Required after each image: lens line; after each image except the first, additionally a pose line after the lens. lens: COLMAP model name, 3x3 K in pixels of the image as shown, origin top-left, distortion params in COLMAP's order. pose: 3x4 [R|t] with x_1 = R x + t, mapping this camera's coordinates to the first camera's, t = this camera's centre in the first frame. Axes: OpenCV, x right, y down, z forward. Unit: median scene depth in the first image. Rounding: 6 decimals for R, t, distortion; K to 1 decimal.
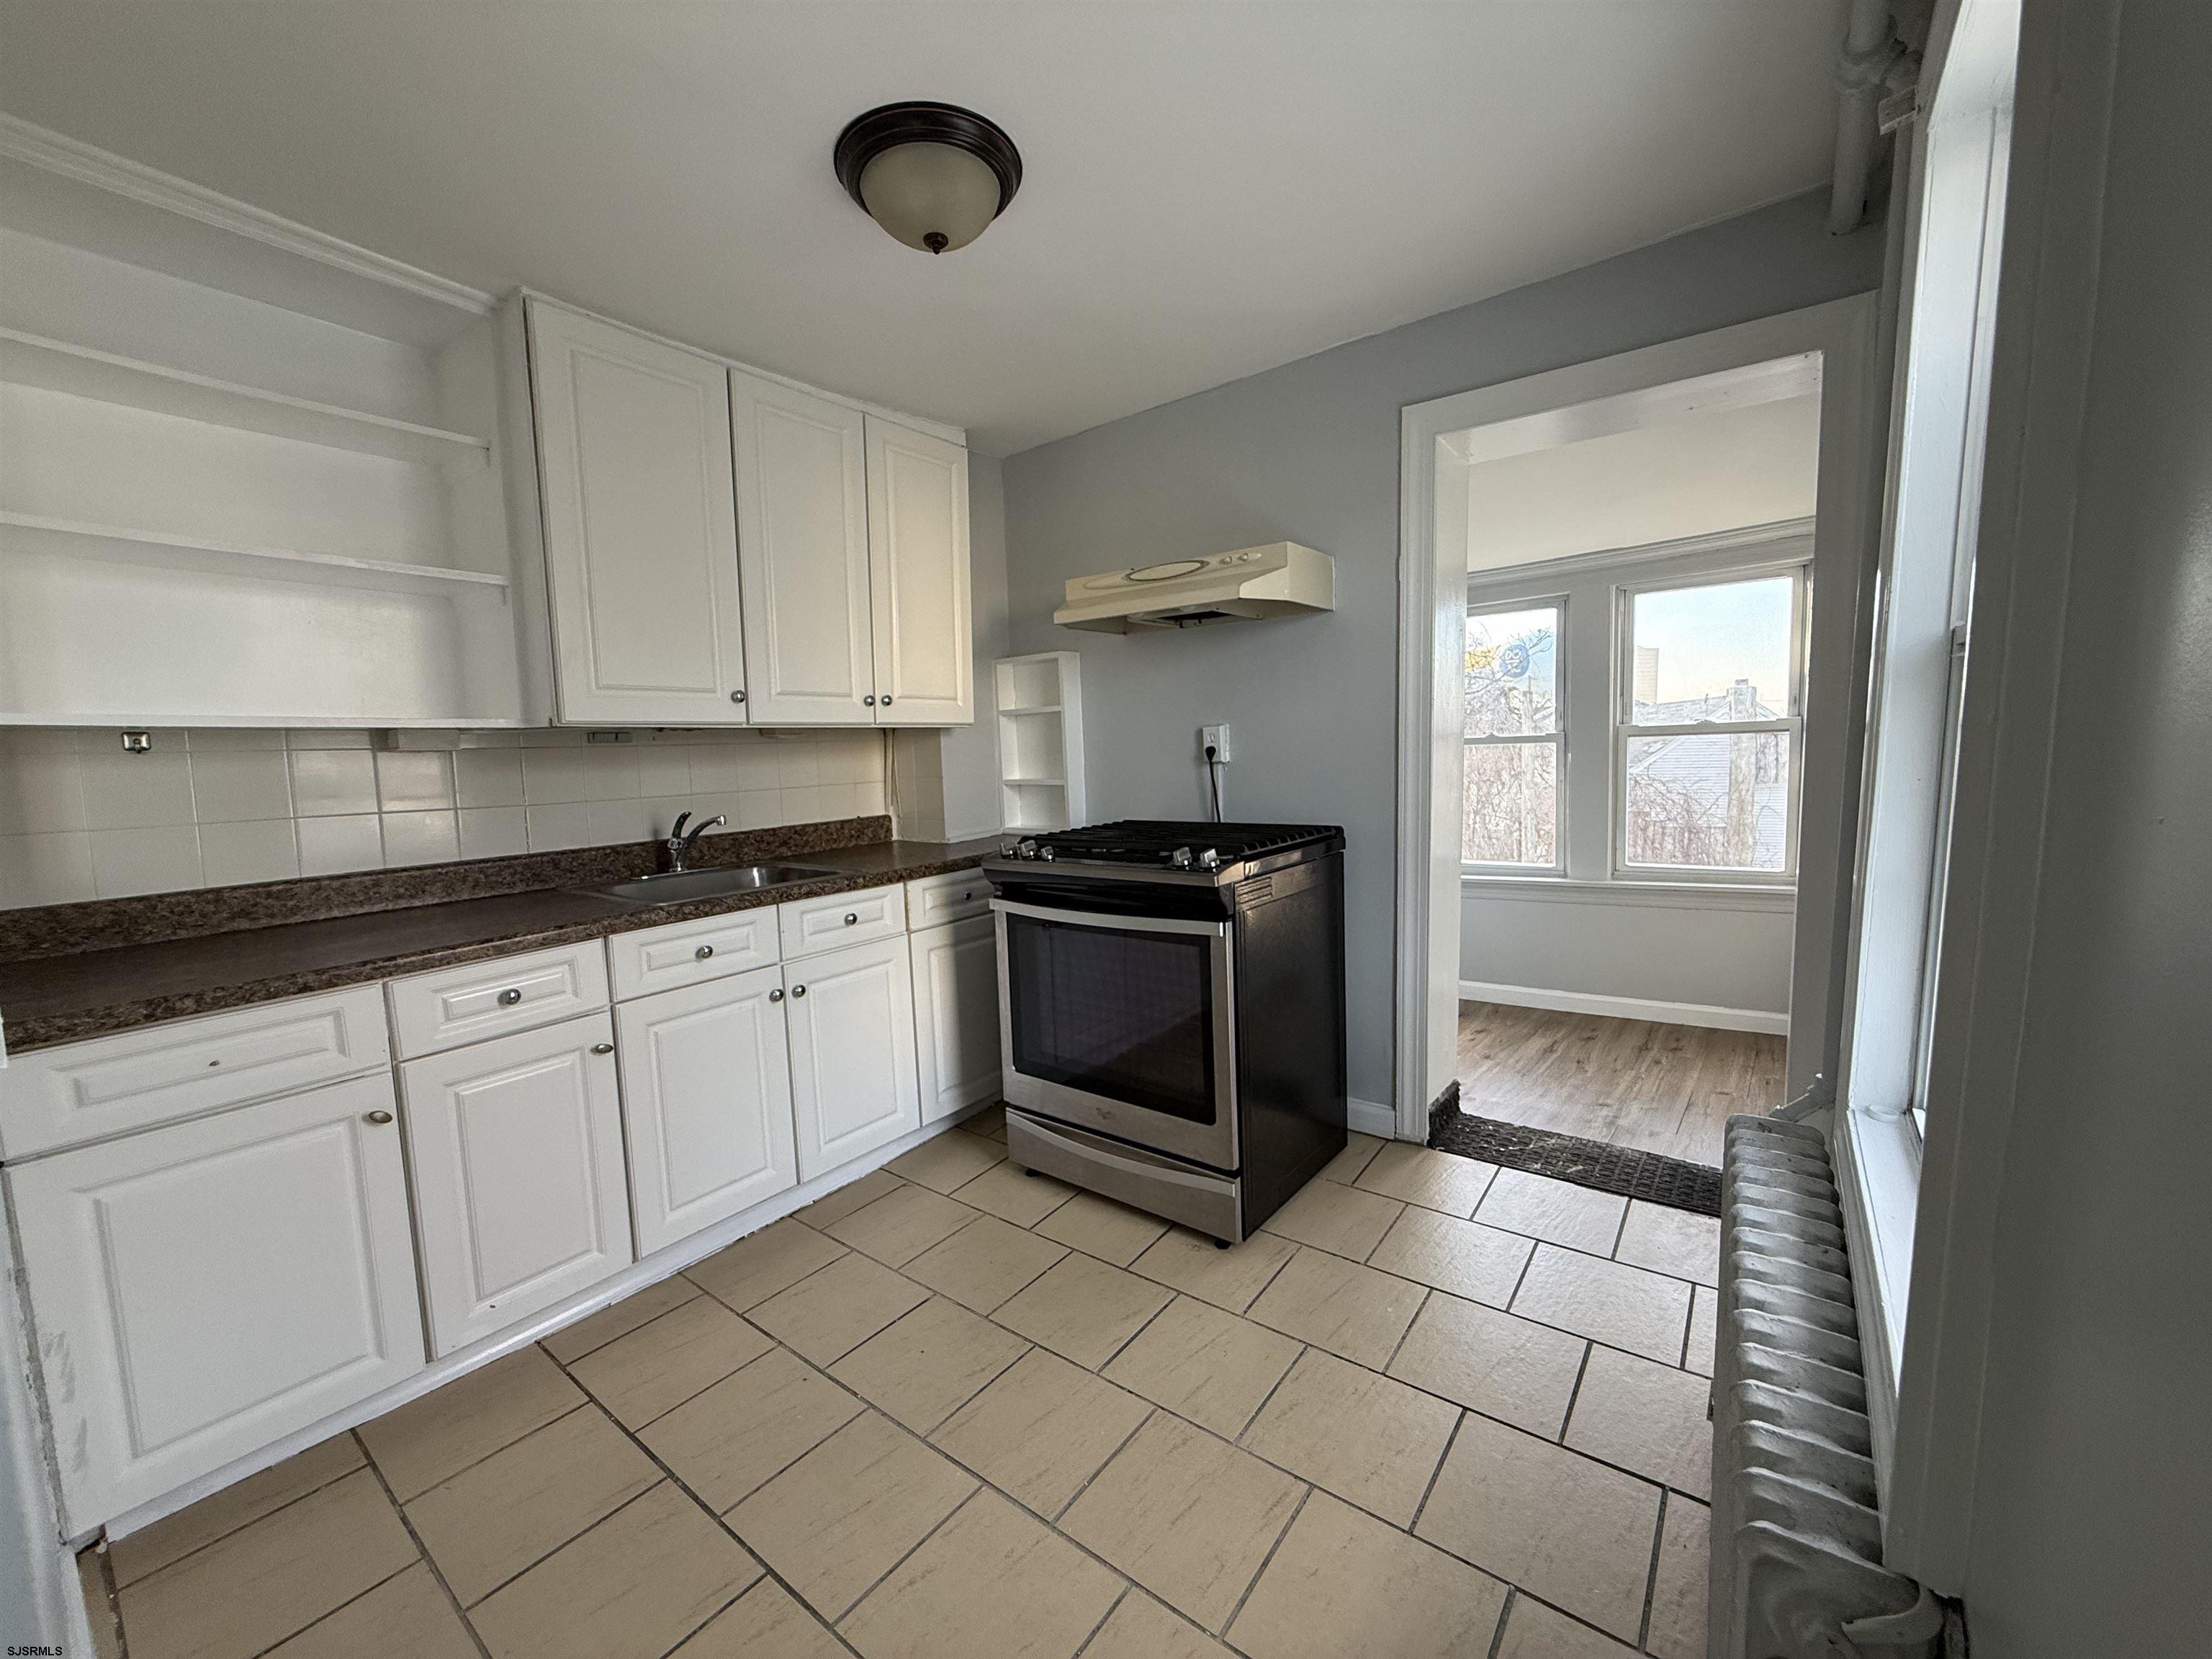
lens RADIAL K [[880.3, 0, 1096.7], [0, 880.3, 830.8], [0, 0, 1]] dist [0.000197, 0.000148]
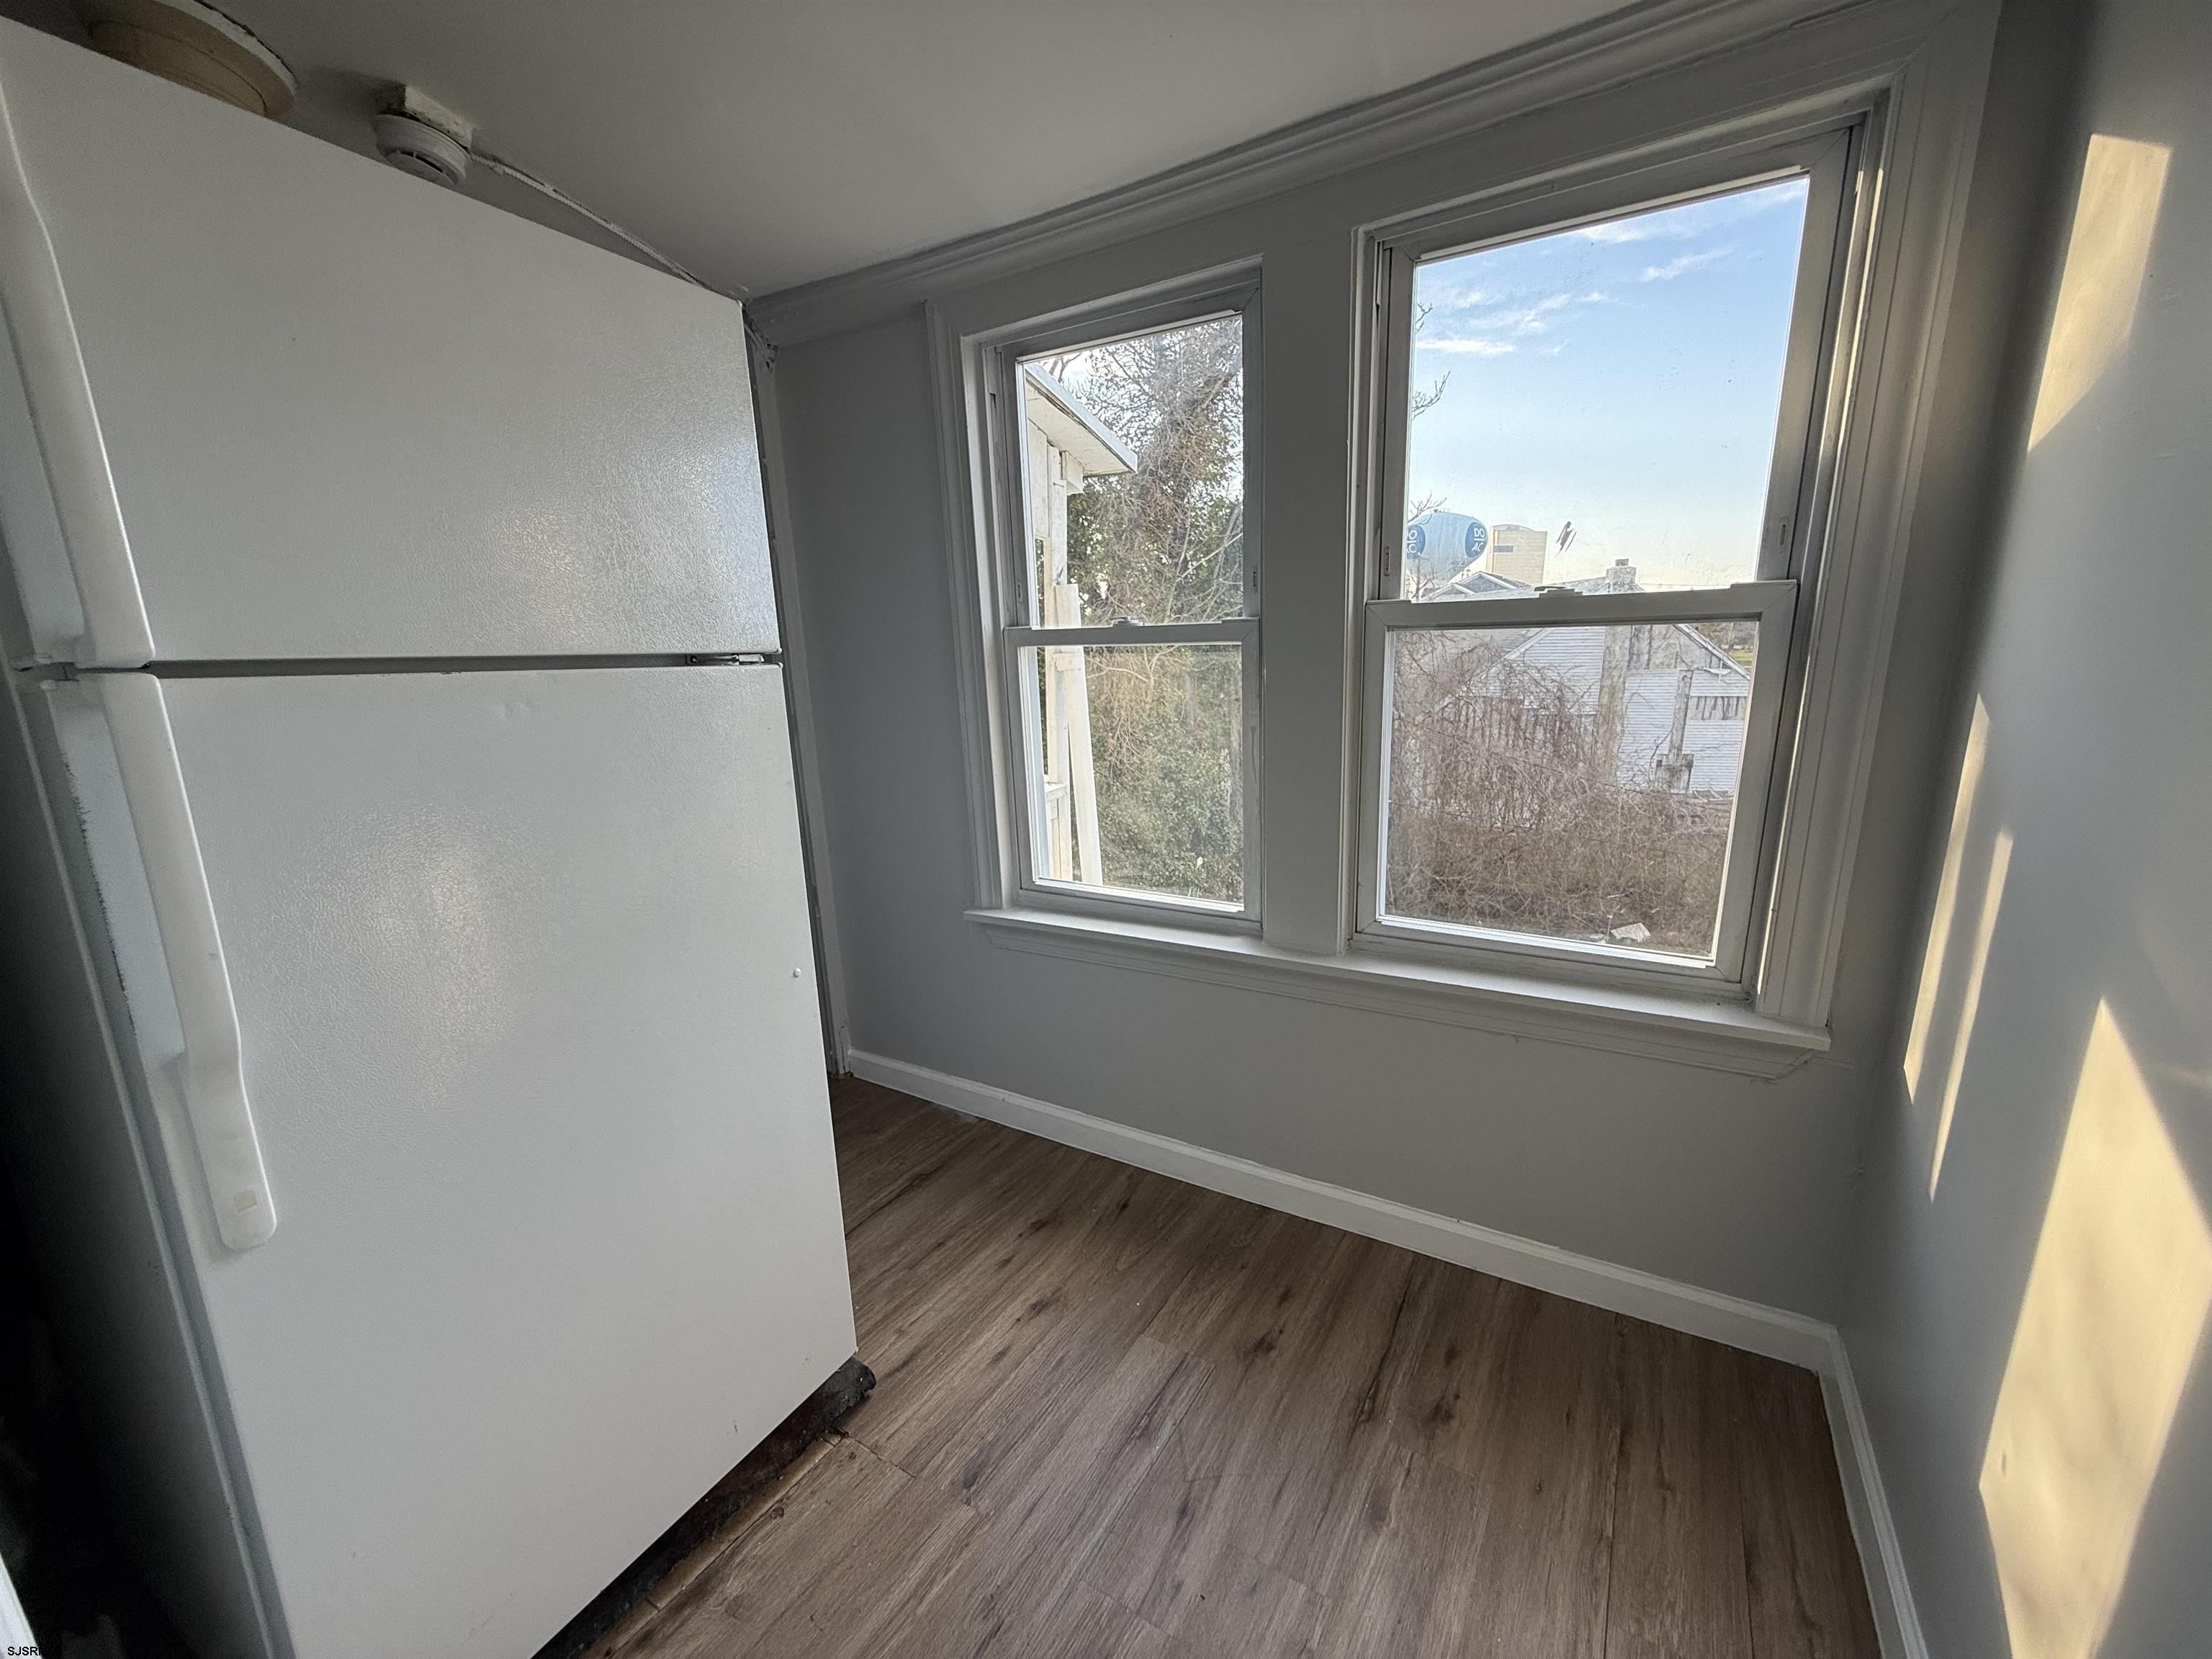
lens RADIAL K [[880.3, 0, 1096.7], [0, 880.3, 830.8], [0, 0, 1]] dist [0.000197, 0.000148]
pose [[0.994129, -0.022413, 0.105858, 0.412064], [0.008427, 0.991378, 0.130763, -0.066532], [-0.107876, -0.129103, 0.985746, 0.577726]]
